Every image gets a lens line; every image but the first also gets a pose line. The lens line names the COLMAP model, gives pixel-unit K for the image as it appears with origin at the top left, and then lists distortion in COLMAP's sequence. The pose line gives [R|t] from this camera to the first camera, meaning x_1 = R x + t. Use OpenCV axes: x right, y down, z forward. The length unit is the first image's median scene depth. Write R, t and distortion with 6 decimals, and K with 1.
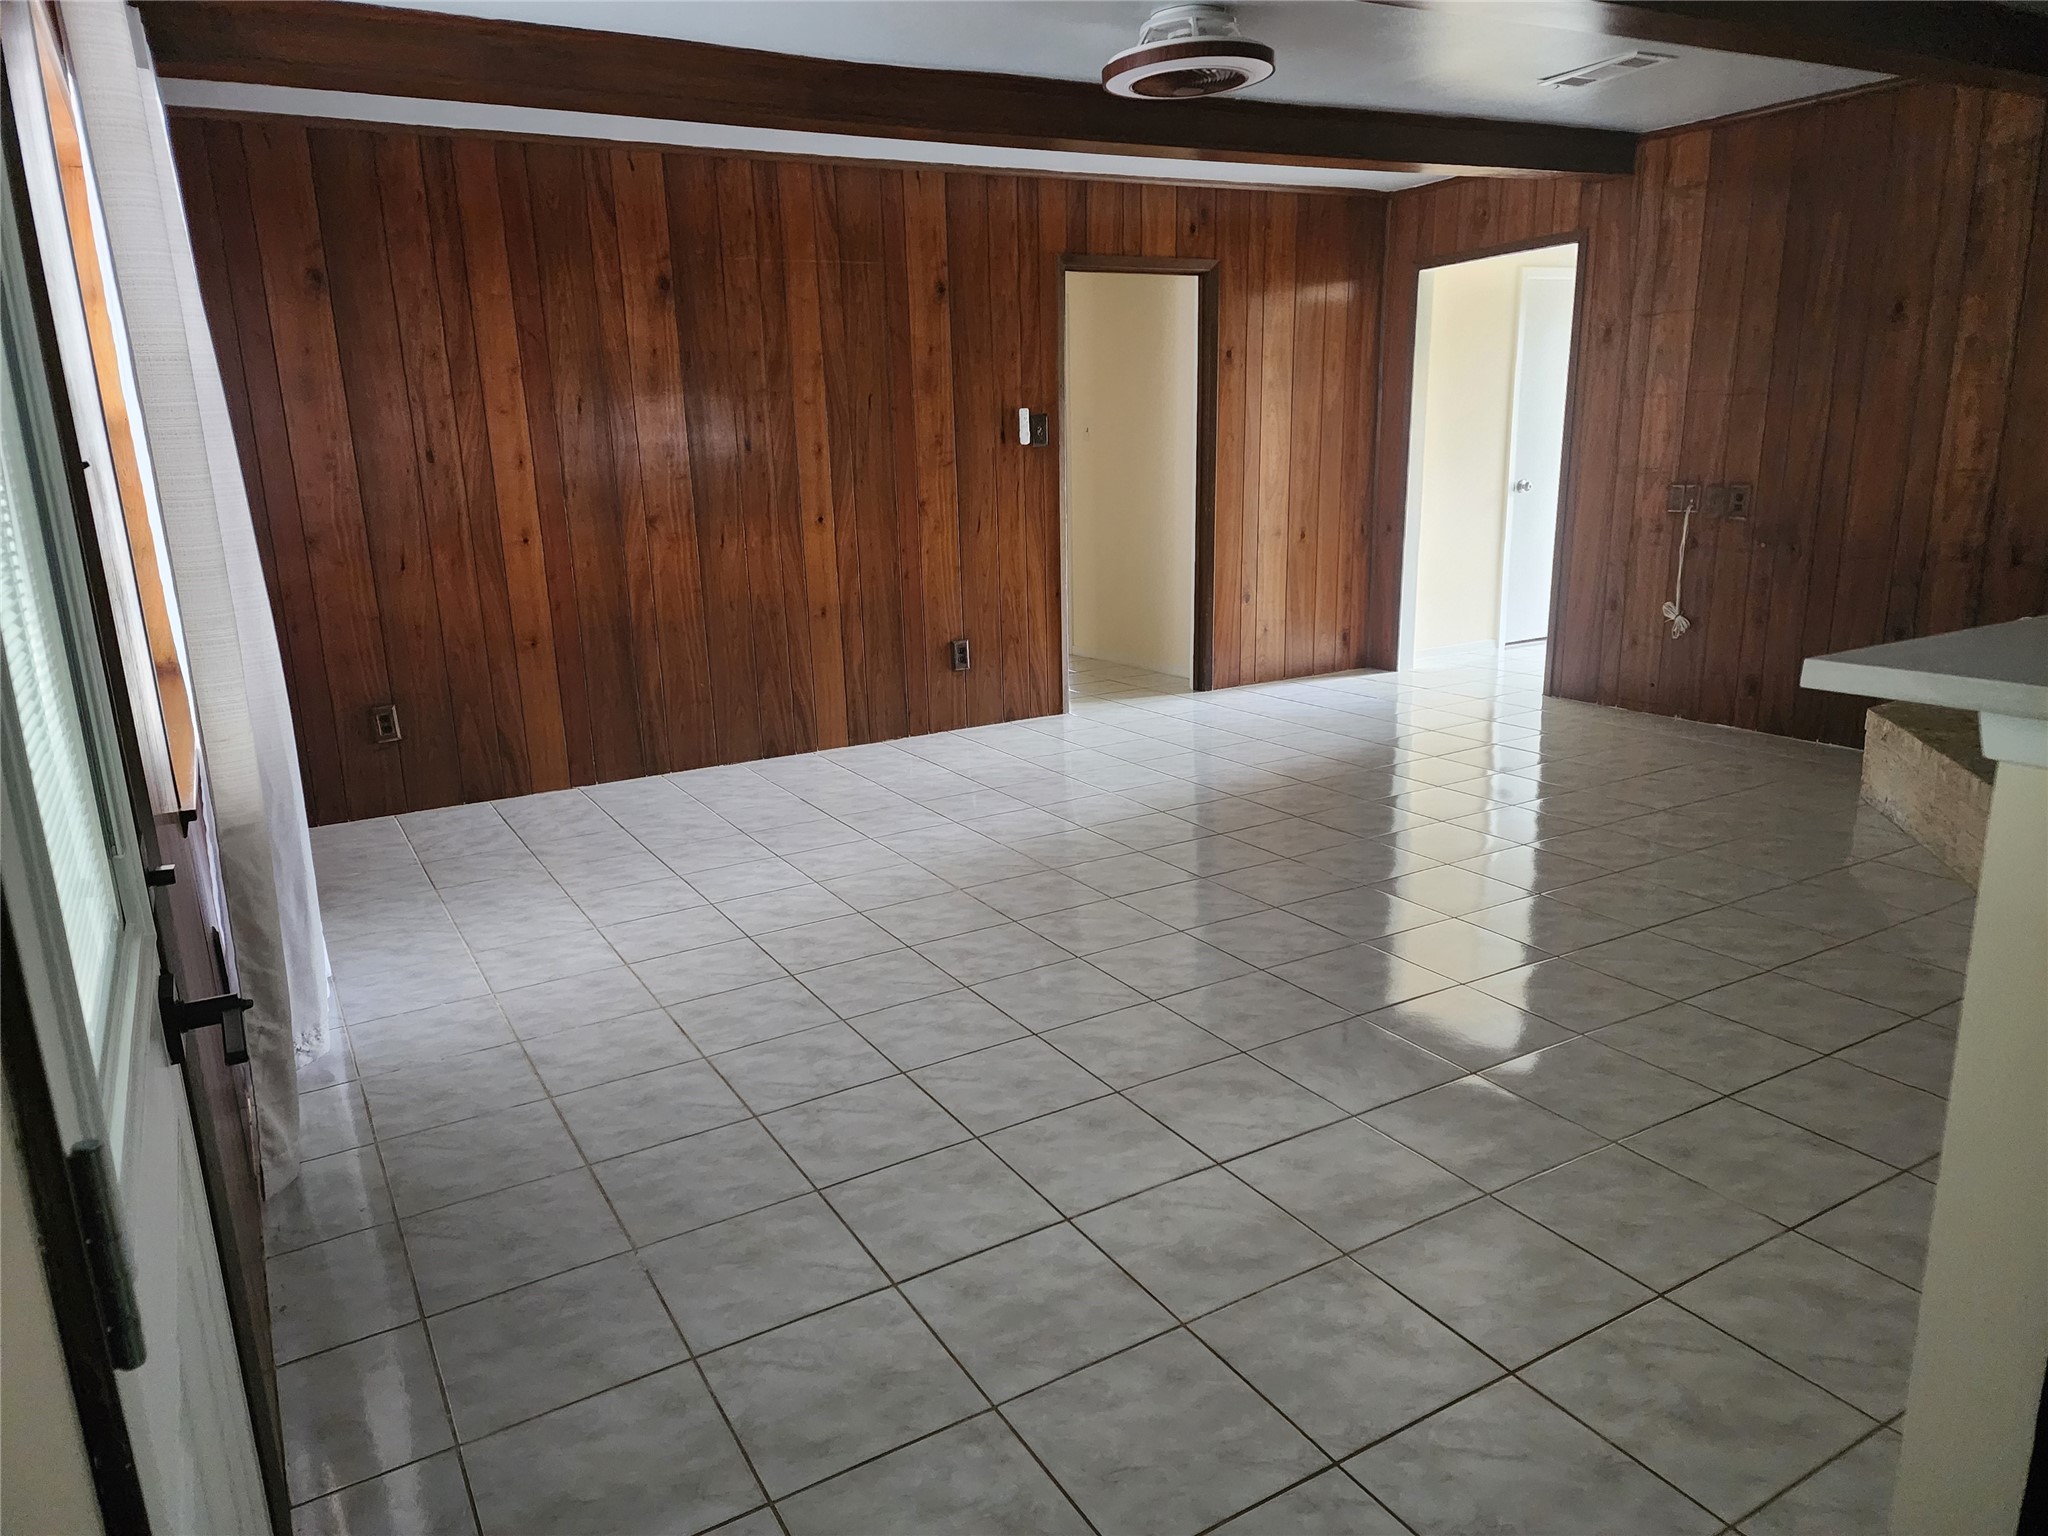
lens RADIAL K [[1378.4, 0, 1025.8], [0, 1378.4, 789.3], [0, 0, 1]] dist [0.085848, -0.051239]
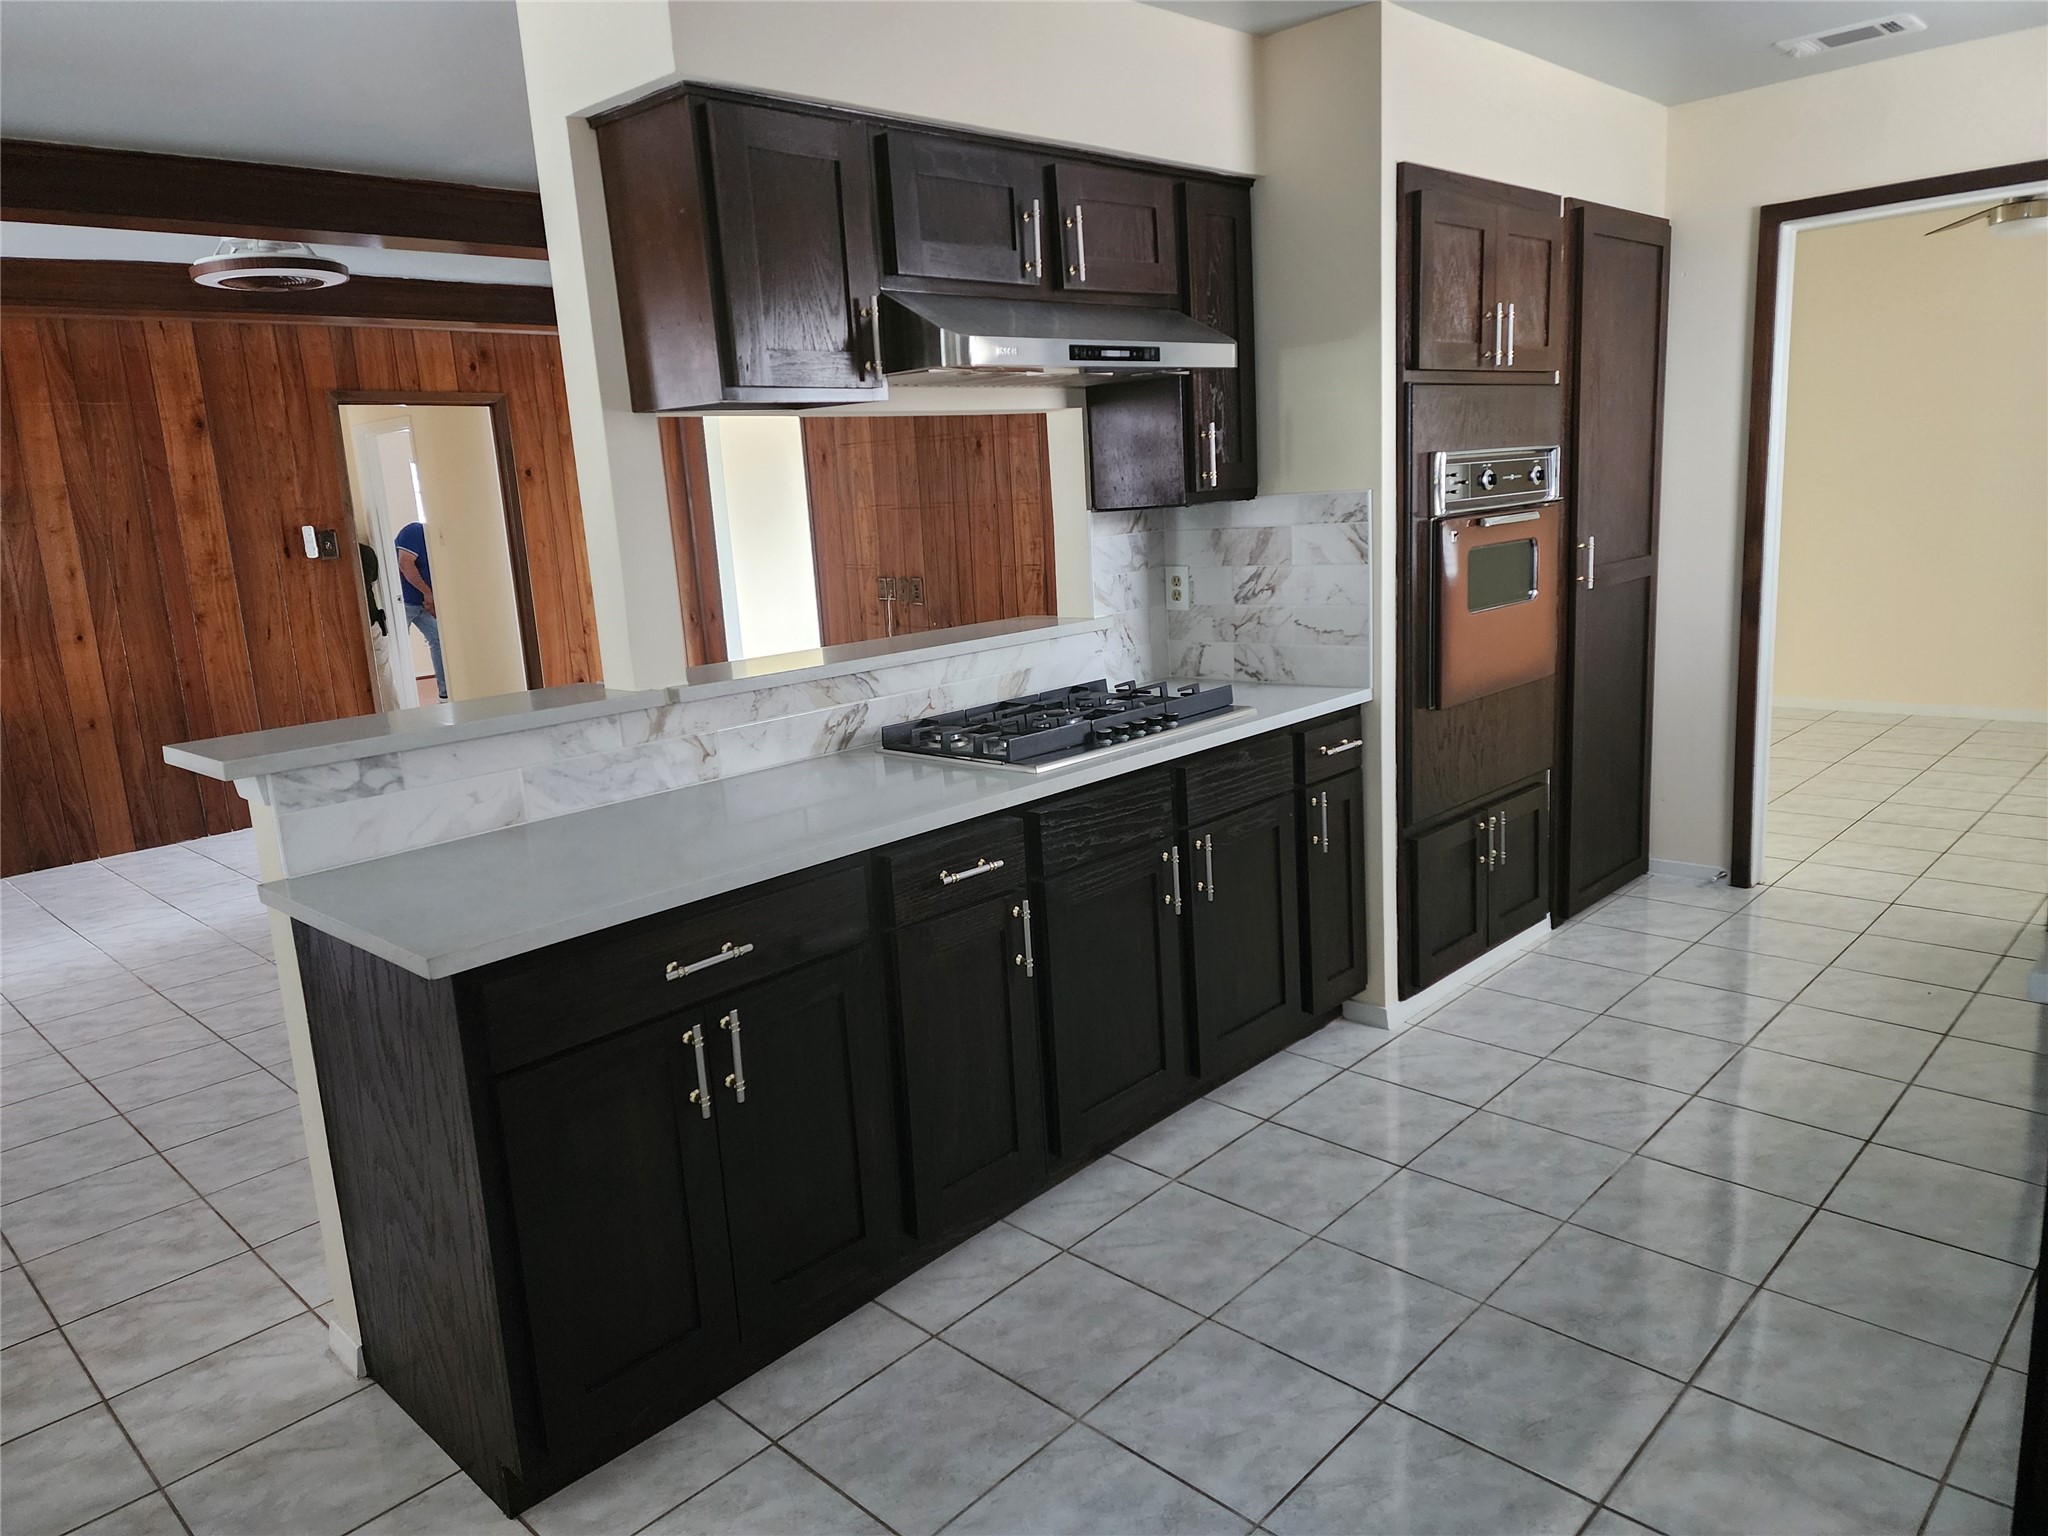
lens RADIAL K [[1378.4, 0, 1036.3], [0, 1378.4, 751.3], [0, 0, 1]] dist [0.085848, -0.051239]
pose [[0.960278, -0.079739, 0.267410, 0.250330], [0.097751, 0.993706, -0.054715, 0.020431], [-0.261364, 0.078682, 0.962028, -0.215894]]
